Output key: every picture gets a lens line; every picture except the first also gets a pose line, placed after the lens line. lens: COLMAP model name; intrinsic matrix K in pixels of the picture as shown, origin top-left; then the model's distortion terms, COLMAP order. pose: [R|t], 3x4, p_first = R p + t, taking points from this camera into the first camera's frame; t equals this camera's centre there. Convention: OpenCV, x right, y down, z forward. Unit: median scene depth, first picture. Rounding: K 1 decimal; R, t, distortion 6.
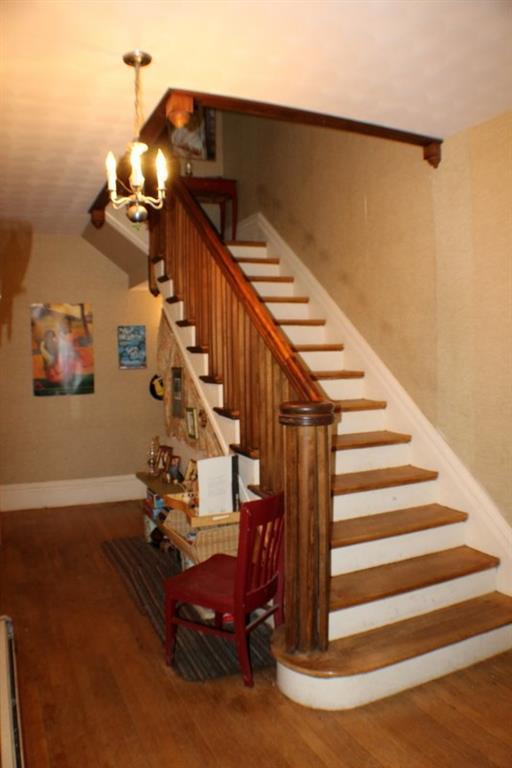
lens RADIAL K [[565.0, 0, 256.0], [0, 565.0, 384.0], [0, 0, 1]] dist [-0.218132, 0.067658]
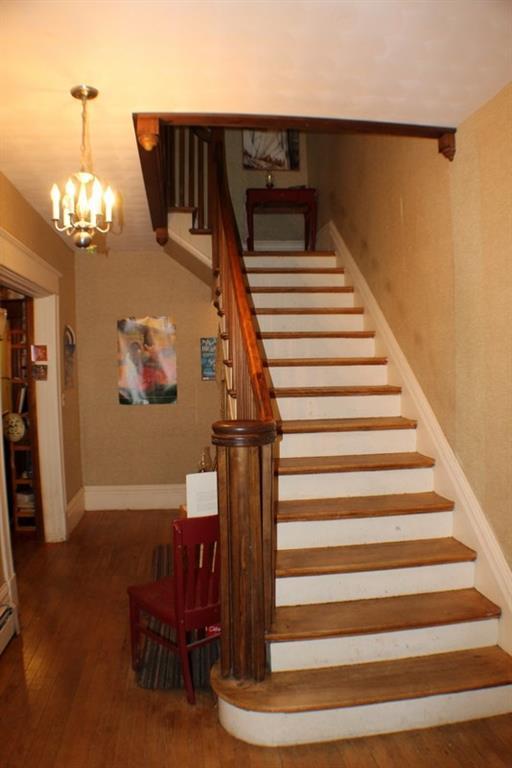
lens RADIAL K [[565.0, 0, 256.0], [0, 565.0, 384.0], [0, 0, 1]] dist [-0.218132, 0.067658]
pose [[0.956072, 0.012199, -0.292879, 0.304529], [-0.016201, 0.999806, -0.011242, -0.017173], [0.292685, 0.015493, 0.956083, 0.065968]]
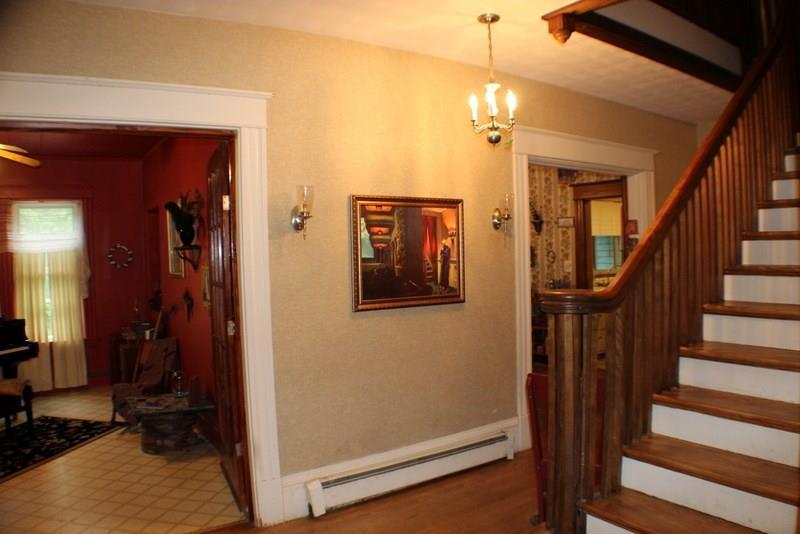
lens RADIAL K [[588.6, 0, 401.9], [0, 588.6, 248.1], [0, 0, 1]] dist [-0.218132, 0.067658]
pose [[0.164627, 0.010707, -0.986298, 0.824571], [-0.043893, 0.999030, 0.003519, -0.026817], [0.985379, 0.042713, 0.164937, 0.402478]]
